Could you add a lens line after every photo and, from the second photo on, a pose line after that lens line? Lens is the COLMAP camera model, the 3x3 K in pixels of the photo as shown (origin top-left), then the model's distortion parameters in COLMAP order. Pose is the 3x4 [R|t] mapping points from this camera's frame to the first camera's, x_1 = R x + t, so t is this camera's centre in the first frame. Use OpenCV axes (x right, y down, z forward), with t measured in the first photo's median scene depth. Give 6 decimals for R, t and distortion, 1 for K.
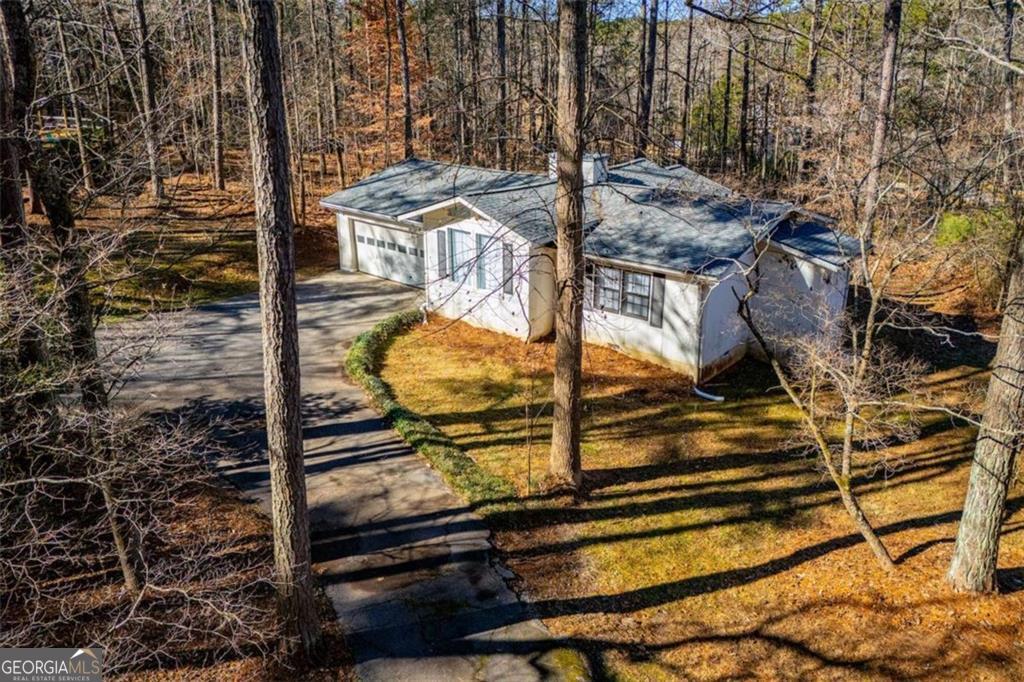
lens RADIAL K [[736.3, 0, 512.0], [0, 736.3, 282.8], [0, 0, 1]] dist [0.050711, -0.039290]
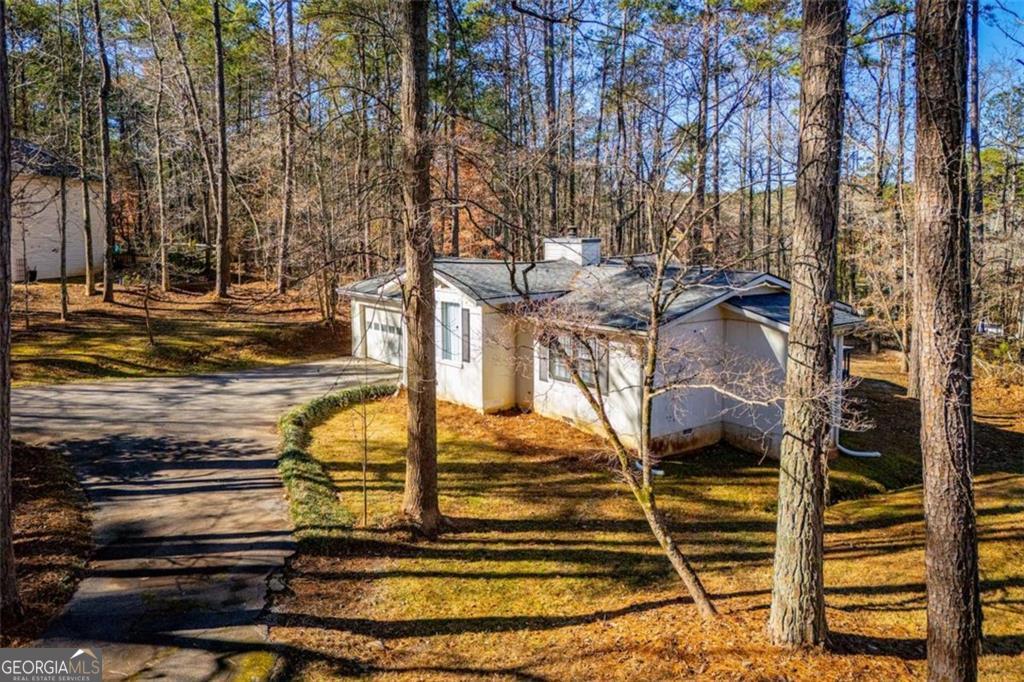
lens RADIAL K [[736.3, 0, 512.0], [0, 736.3, 282.8], [0, 0, 1]] dist [0.050711, -0.039290]
pose [[0.981212, 0.012901, -0.192499, 0.371846], [-0.053780, 0.976503, -0.208687, 0.174149], [0.185284, 0.215119, 0.958850, 0.096232]]
